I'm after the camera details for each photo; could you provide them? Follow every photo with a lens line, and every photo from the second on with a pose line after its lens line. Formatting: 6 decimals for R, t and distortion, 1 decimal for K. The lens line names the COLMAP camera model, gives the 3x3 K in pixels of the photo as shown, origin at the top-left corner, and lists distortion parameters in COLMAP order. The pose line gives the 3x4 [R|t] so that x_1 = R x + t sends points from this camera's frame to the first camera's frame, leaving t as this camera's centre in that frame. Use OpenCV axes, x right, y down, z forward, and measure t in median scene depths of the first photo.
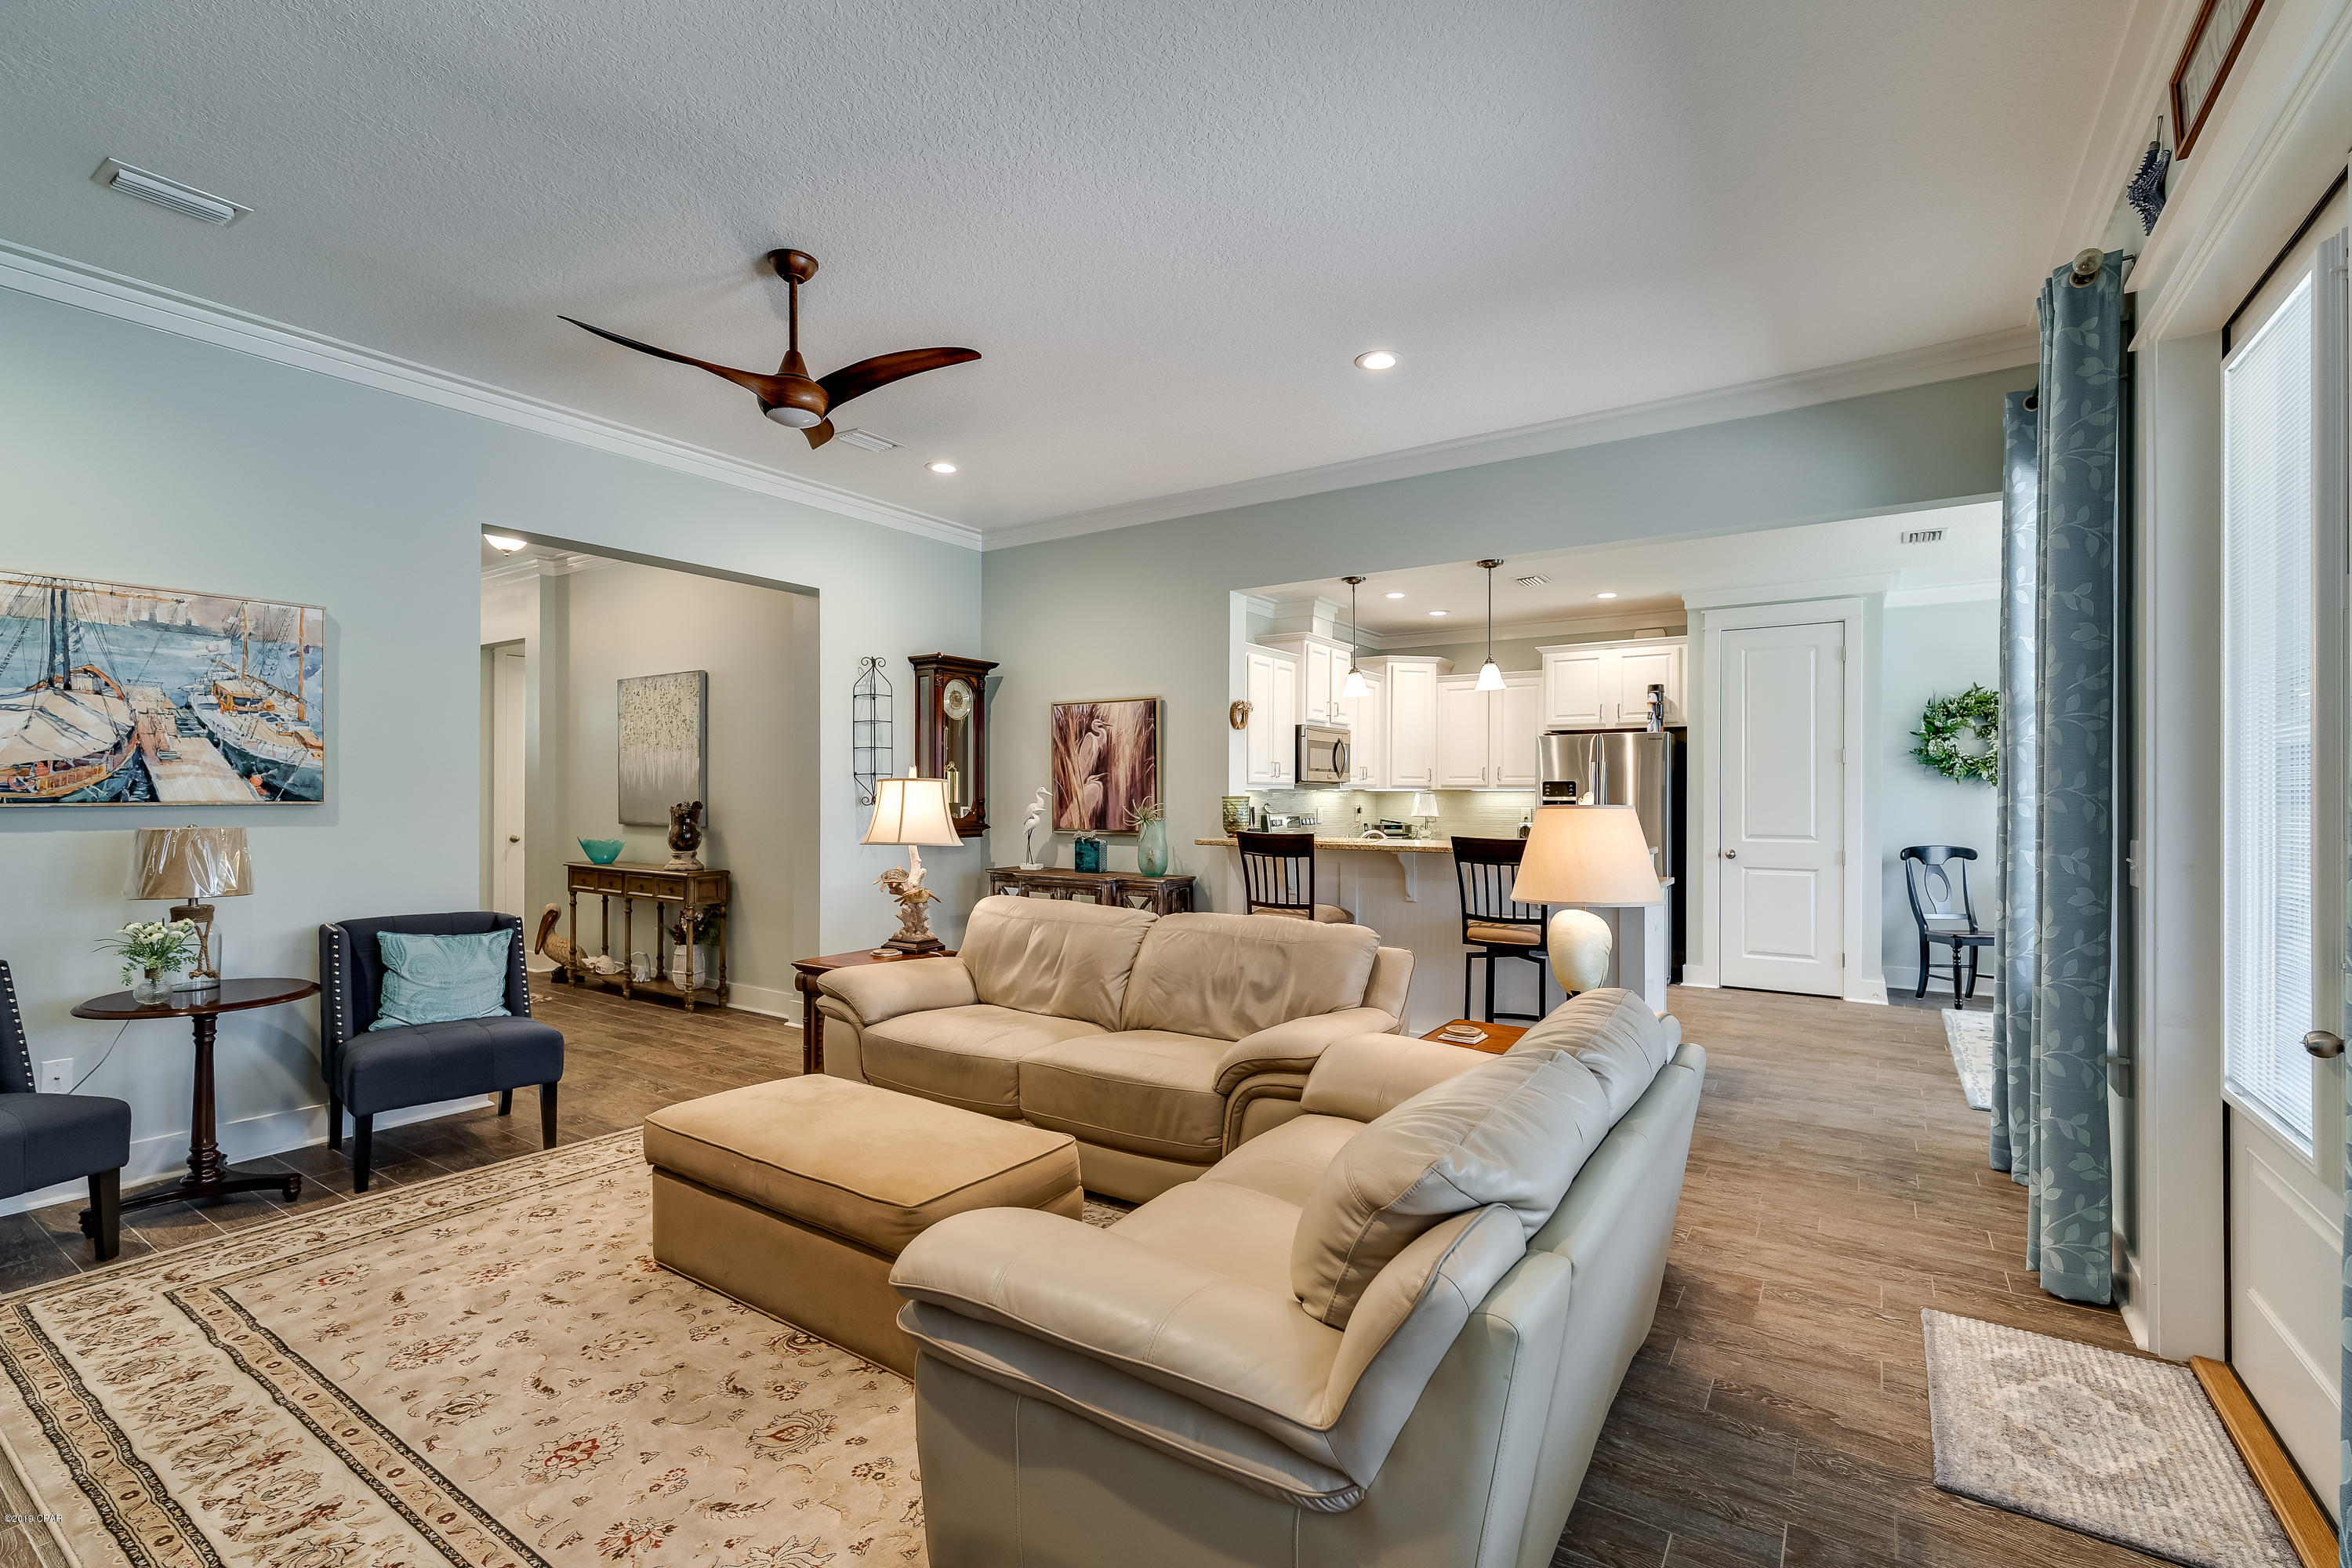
lens RADIAL K [[1016.1, 0, 1176.0], [0, 1016.1, 784.0], [0, 0, 1]] dist [0.001437, -0.000077]
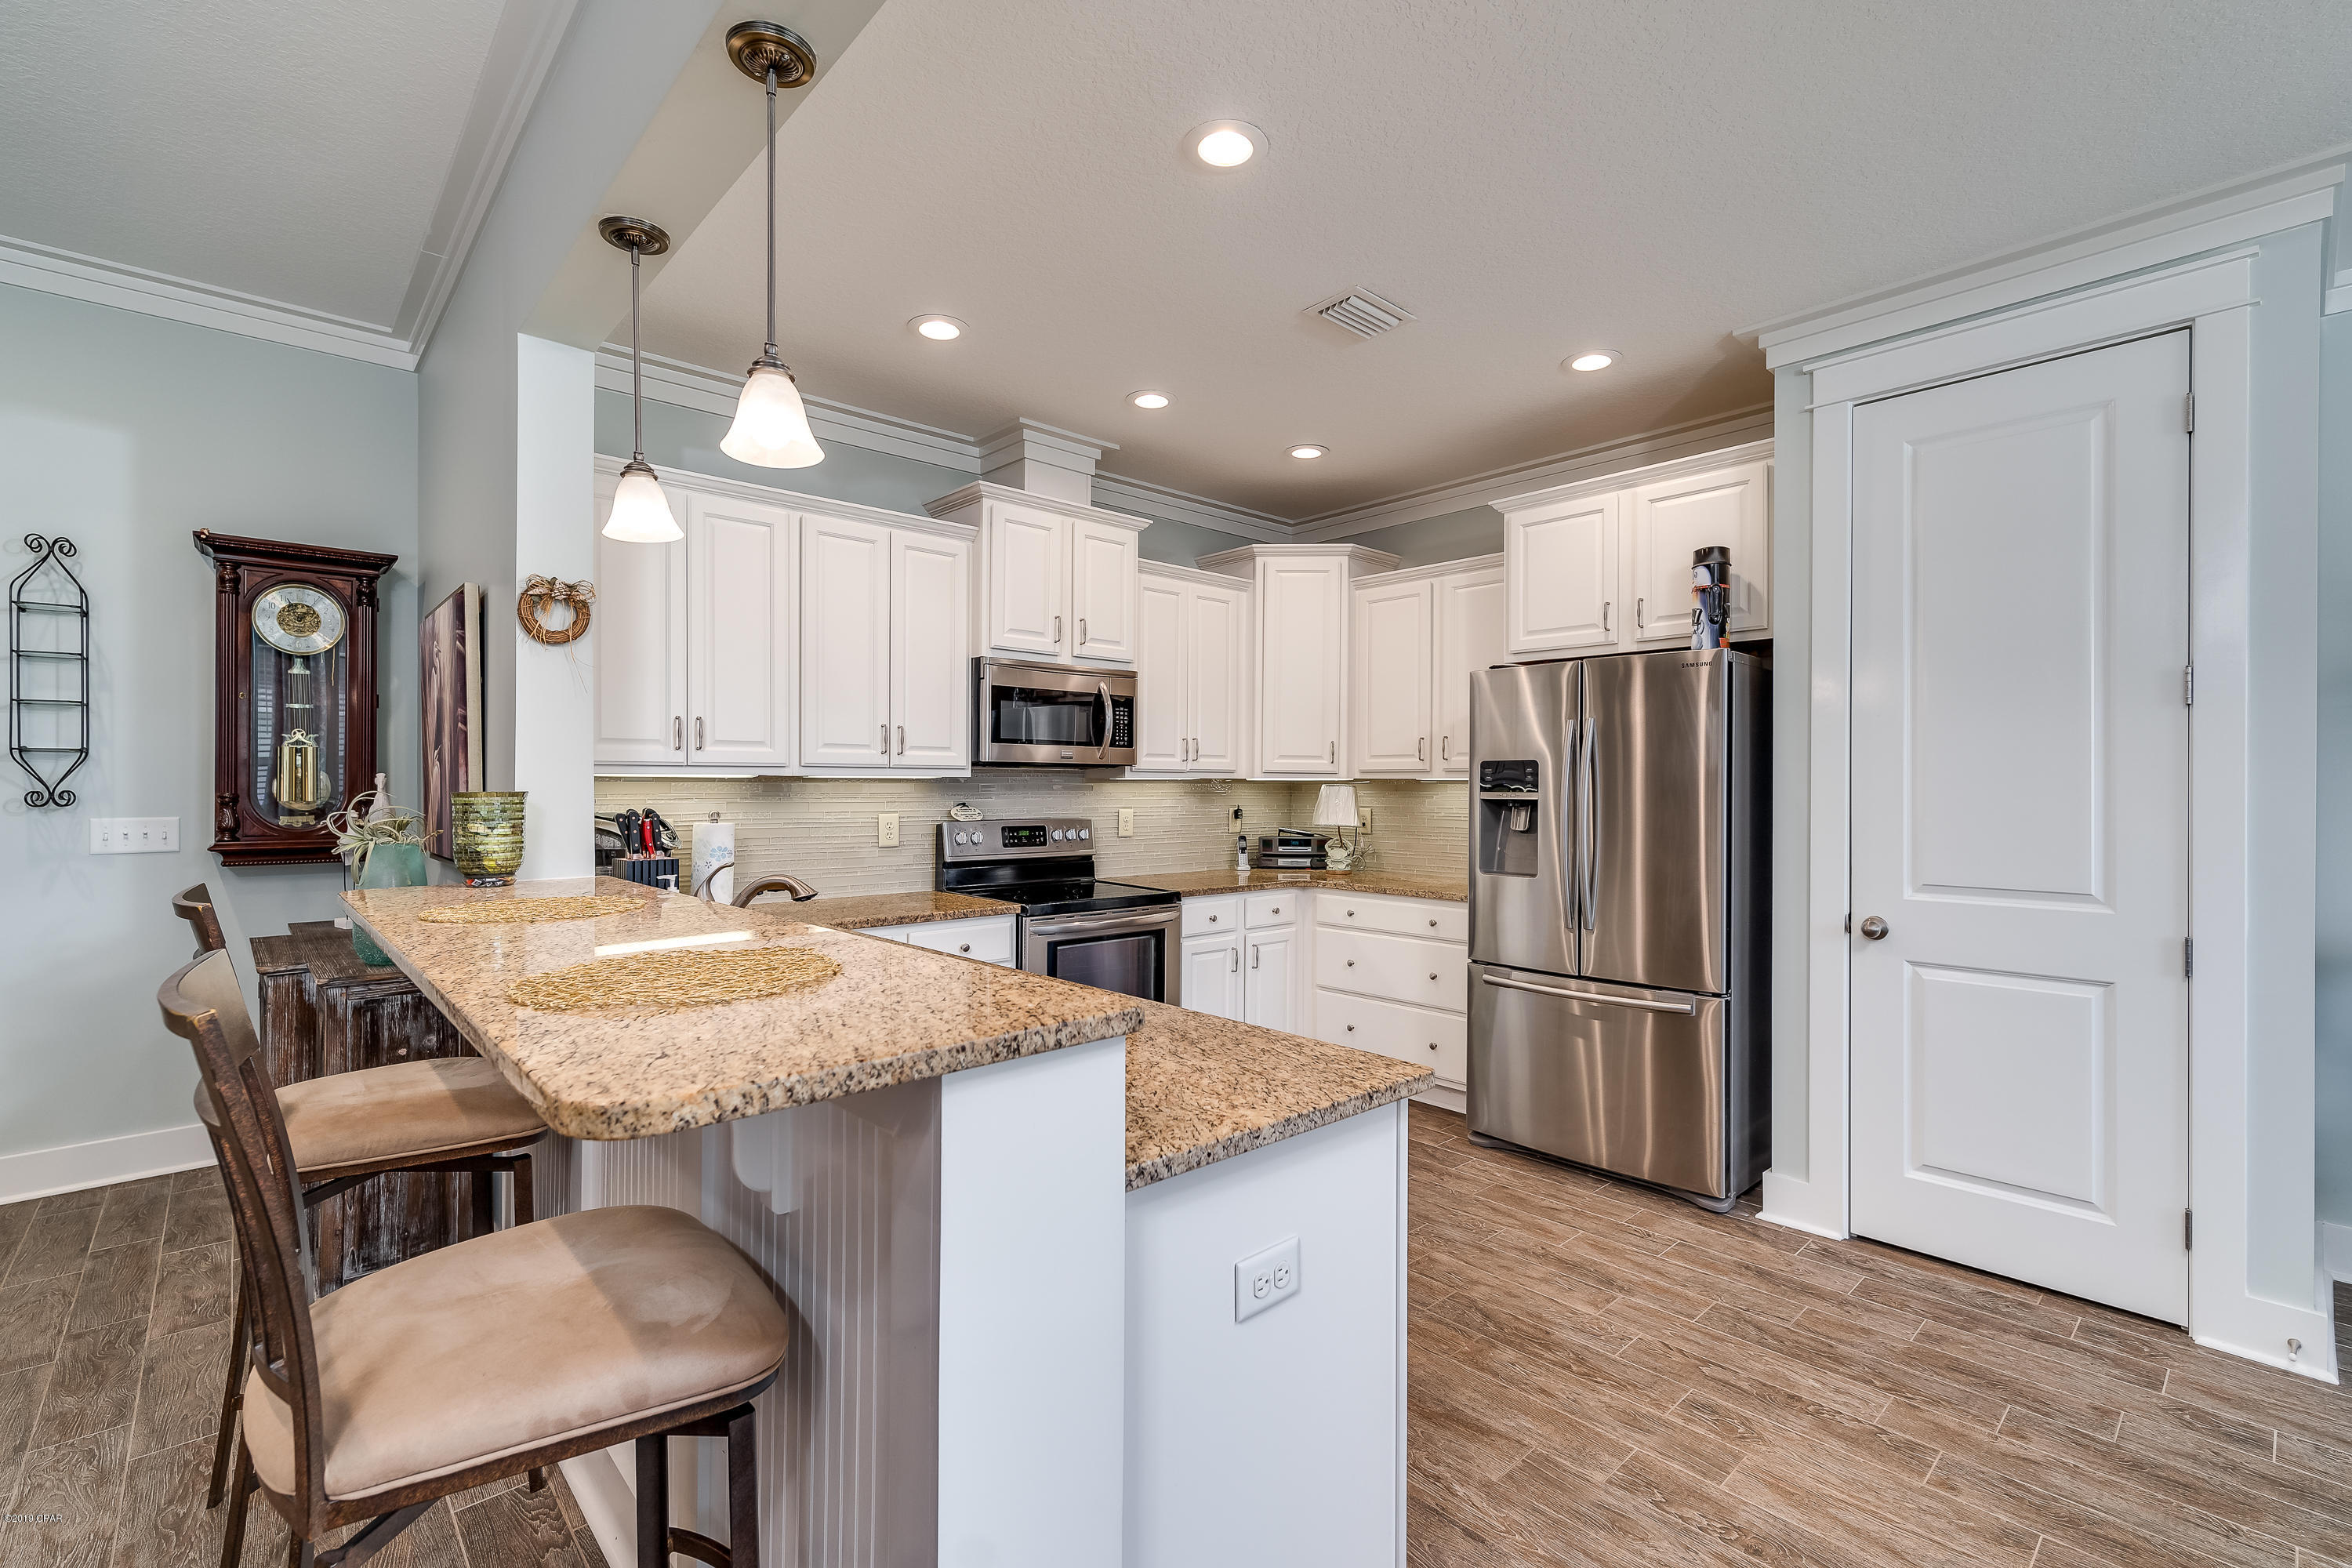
lens RADIAL K [[1016.1, 0, 1176.0], [0, 1016.1, 784.0], [0, 0, 1]] dist [0.001437, -0.000077]
pose [[0.975084, -0.001329, -0.221830, 0.352197], [0.002759, 0.999977, 0.006137, 0.005211], [0.221817, -0.006596, 0.975066, 0.517553]]
